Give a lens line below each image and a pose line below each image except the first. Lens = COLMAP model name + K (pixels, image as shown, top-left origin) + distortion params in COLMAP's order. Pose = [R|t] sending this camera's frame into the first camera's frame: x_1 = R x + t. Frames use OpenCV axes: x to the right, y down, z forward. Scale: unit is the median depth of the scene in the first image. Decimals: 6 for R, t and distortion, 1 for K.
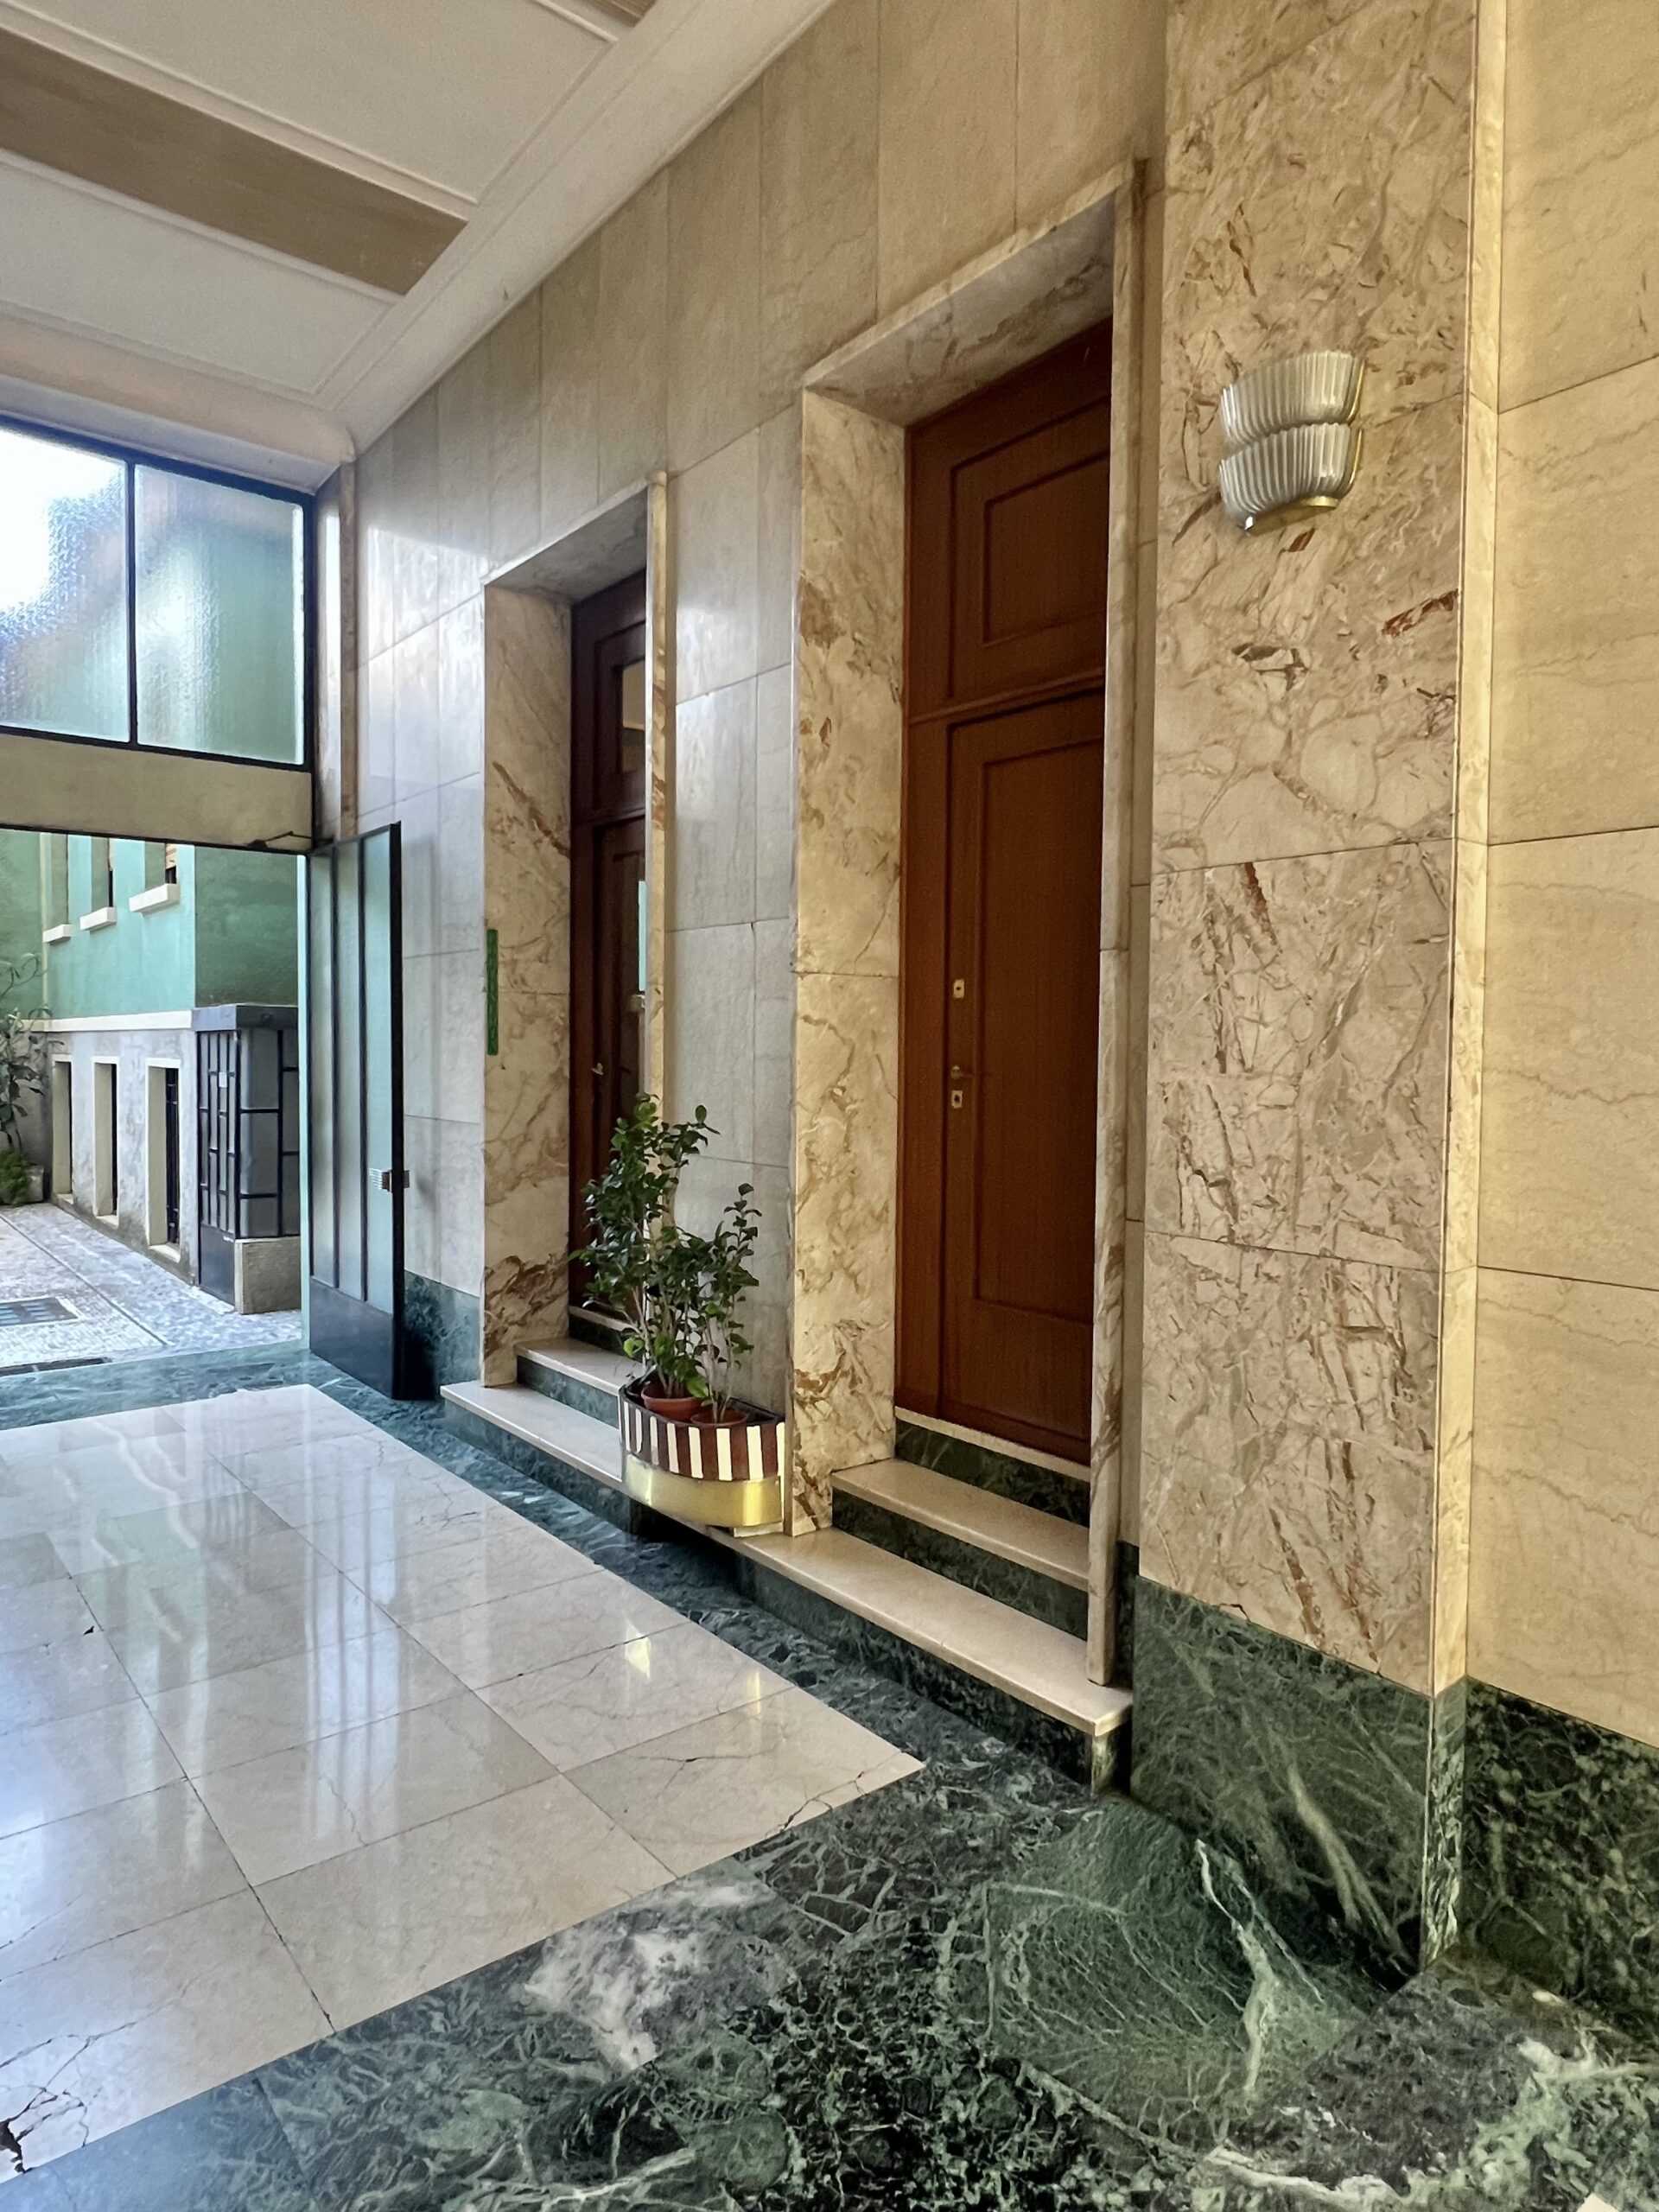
lens RADIAL K [[1347.8, 0, 829.5], [0, 1347.8, 1106.0], [0, 0, 1]] dist [-0.000525, 0.000070]
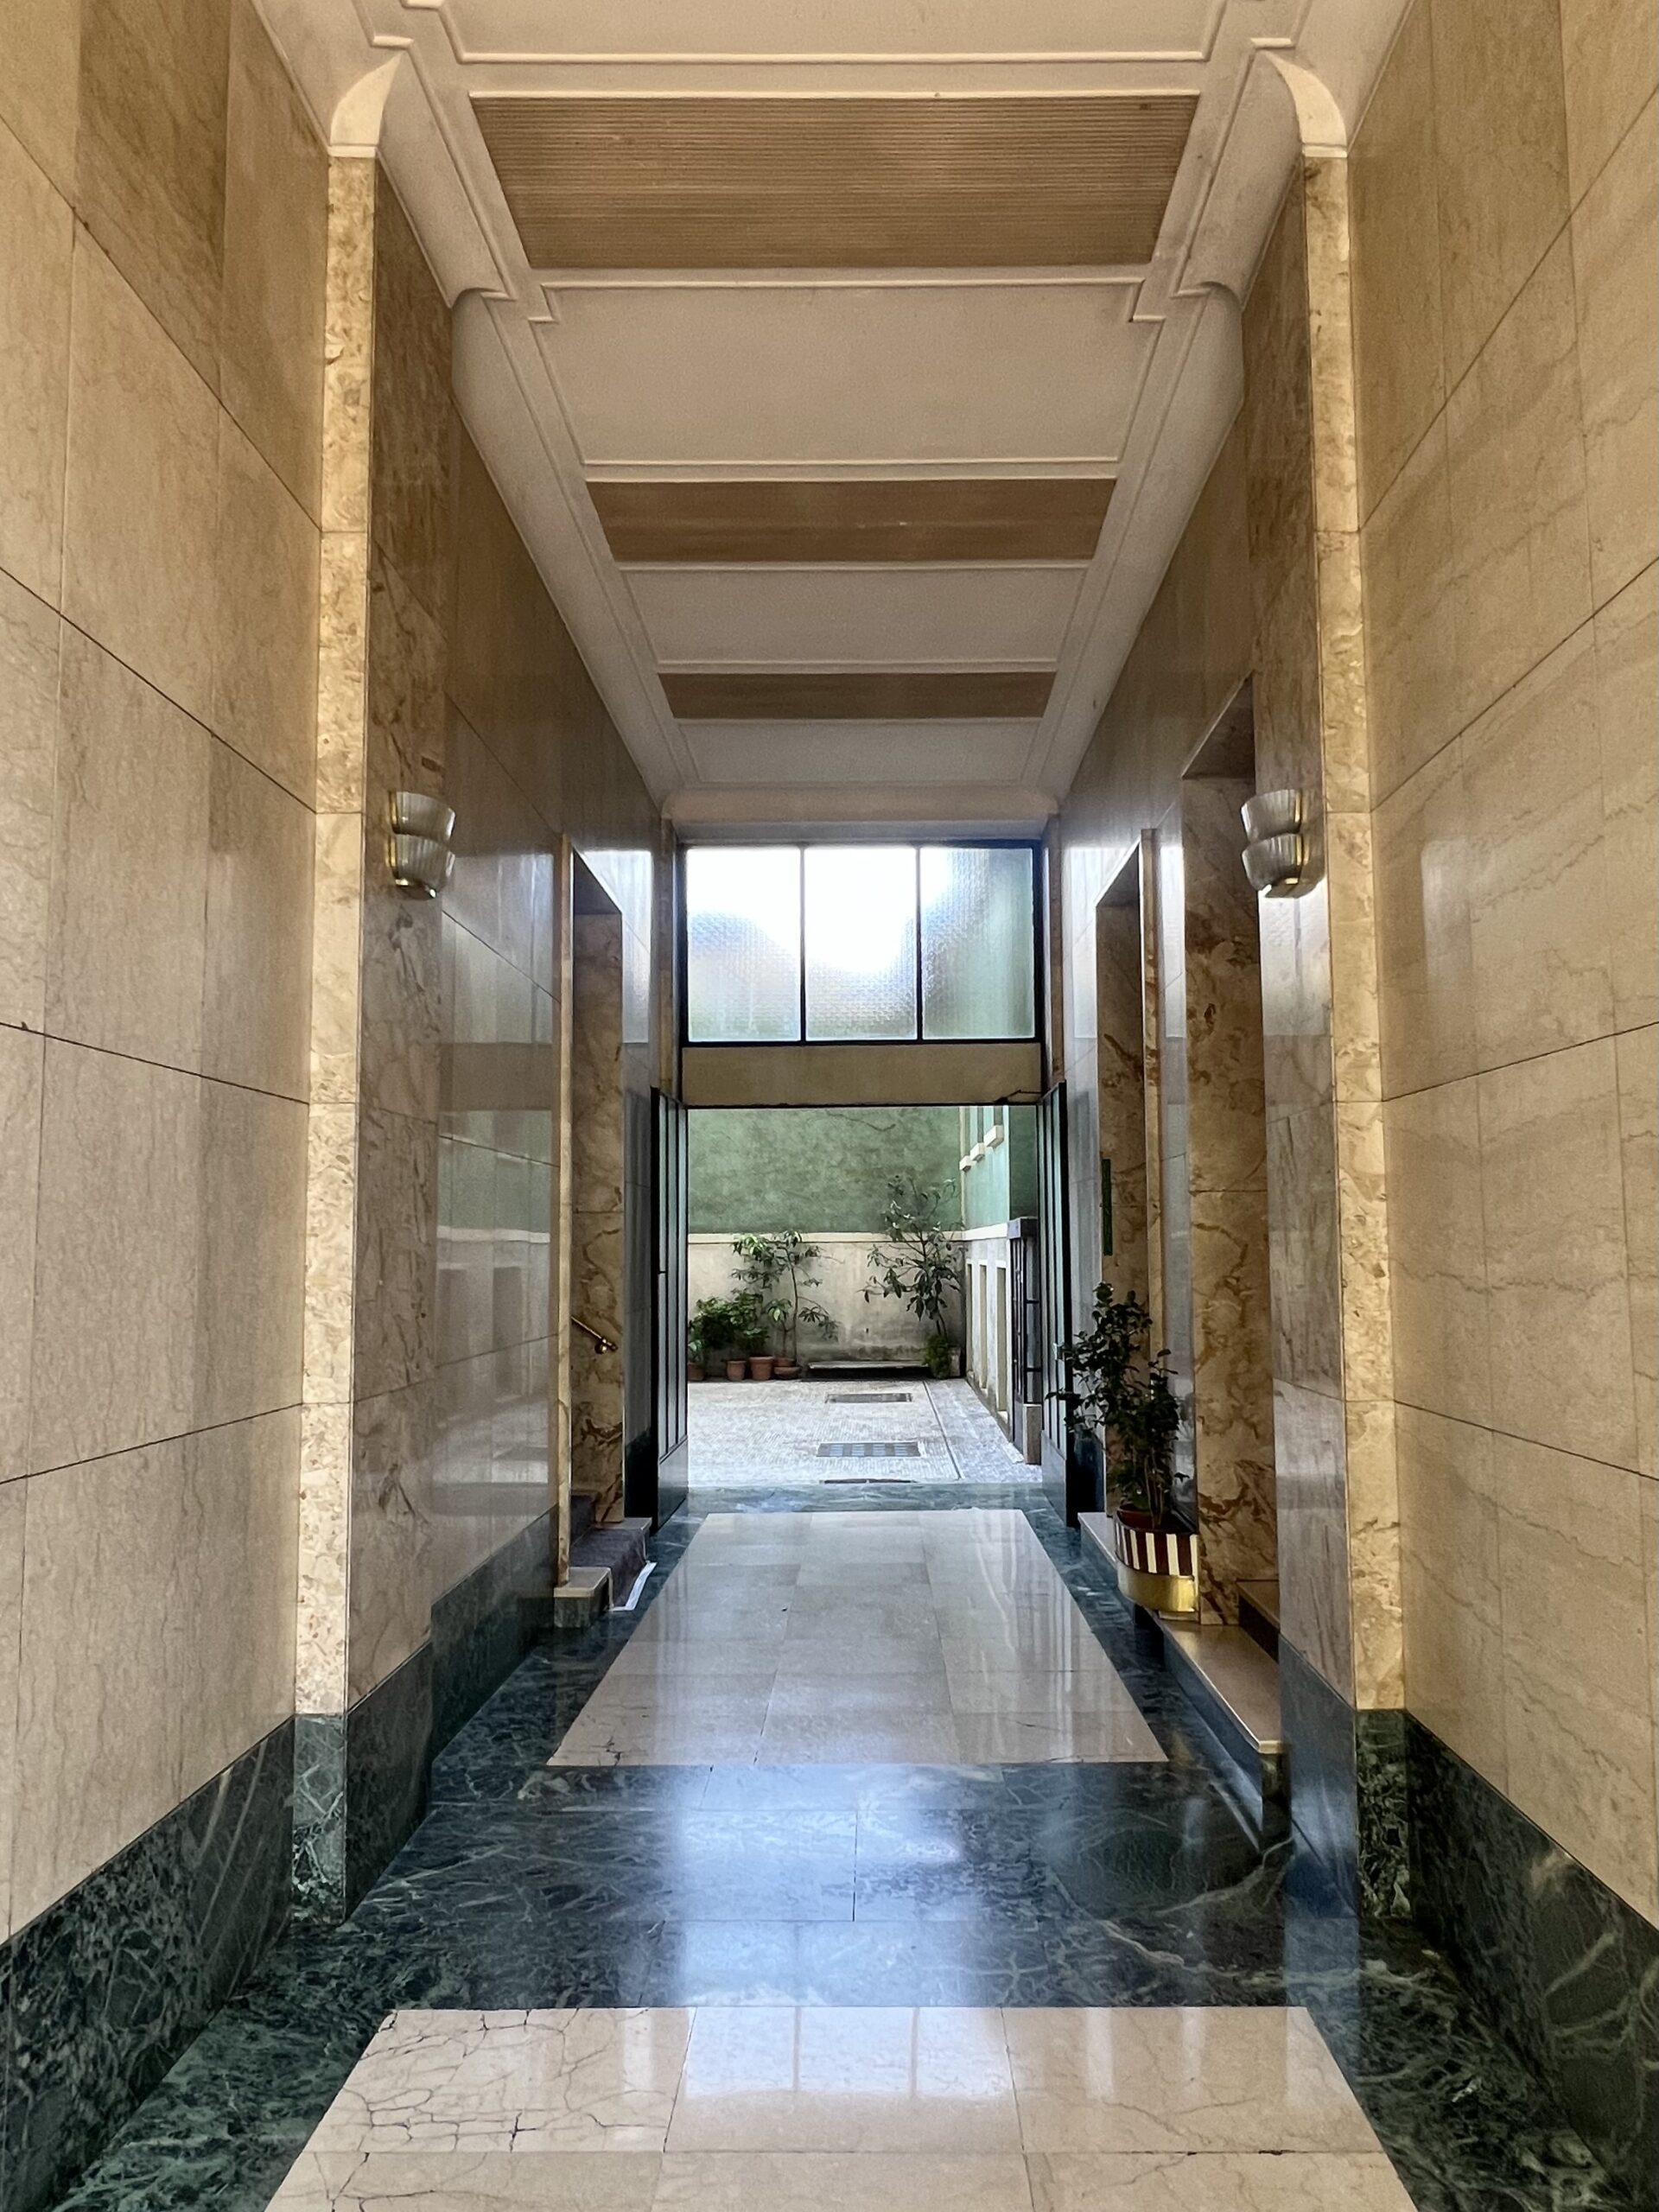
lens RADIAL K [[1419.4, 0, 834.8], [0, 1419.4, 1151.2], [0, 0, 1]] dist [-0.004495, -0.000023]
pose [[0.765036, -0.055405, -0.641600, 0.592856], [-0.017613, 0.994119, -0.106849, 0.017988], [0.643746, 0.093044, 0.759561, -0.301446]]
